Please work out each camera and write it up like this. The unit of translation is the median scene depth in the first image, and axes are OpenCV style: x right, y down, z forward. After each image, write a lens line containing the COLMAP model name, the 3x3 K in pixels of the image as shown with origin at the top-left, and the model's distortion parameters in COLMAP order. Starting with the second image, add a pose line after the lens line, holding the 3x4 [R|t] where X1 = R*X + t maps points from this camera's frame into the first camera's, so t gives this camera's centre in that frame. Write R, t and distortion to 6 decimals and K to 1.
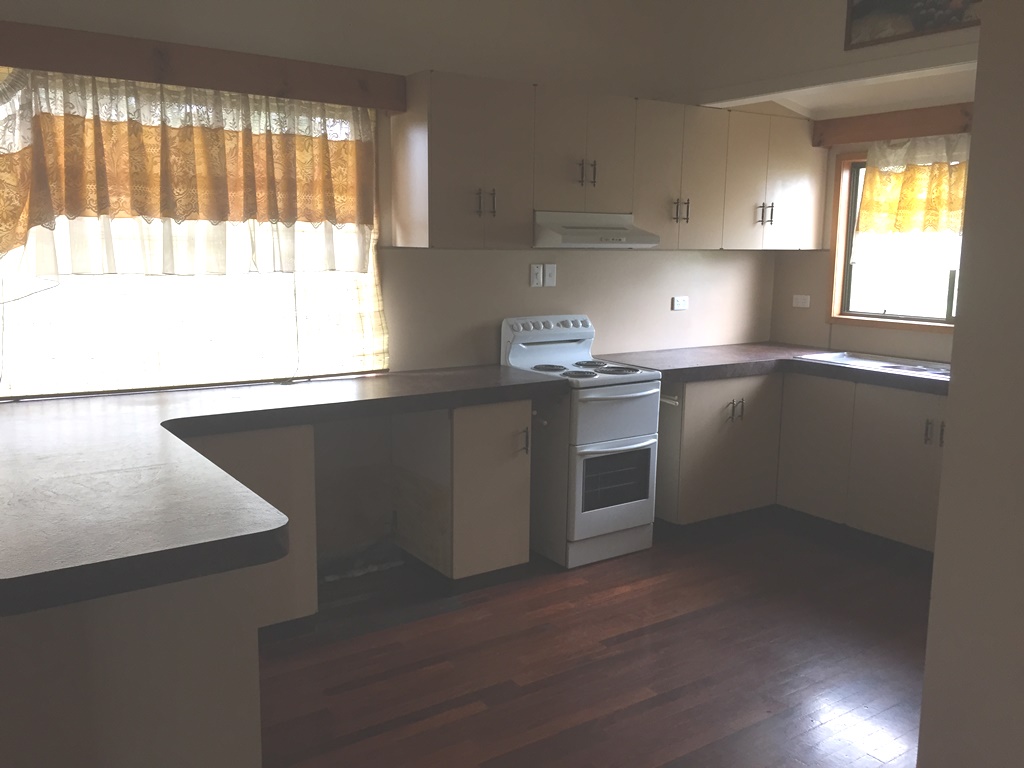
lens RADIAL K [[876.1, 0, 512.0], [0, 876.1, 384.0], [0, 0, 1]] dist [0.071198, -0.118614]
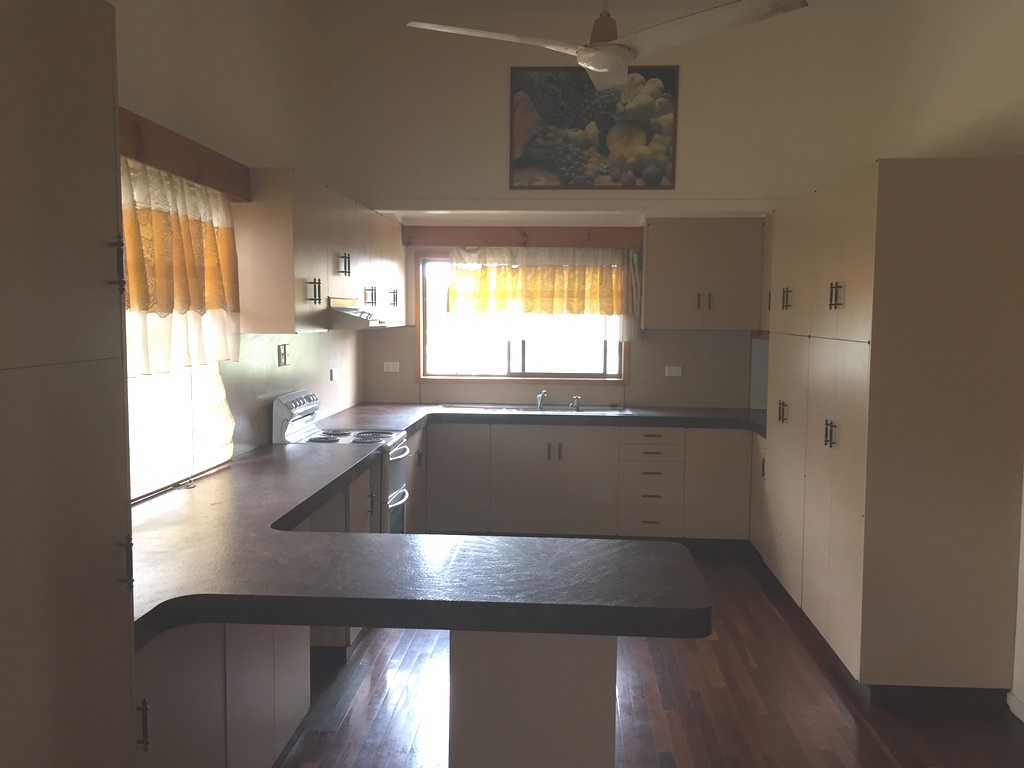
lens RADIAL K [[876.1, 0, 512.0], [0, 876.1, 384.0], [0, 0, 1]] dist [0.071198, -0.118614]
pose [[0.619618, -0.068998, 0.781865, -0.627552], [0.121994, 0.992489, -0.009093, -0.045920], [-0.775365, 0.101018, 0.623382, 0.127834]]
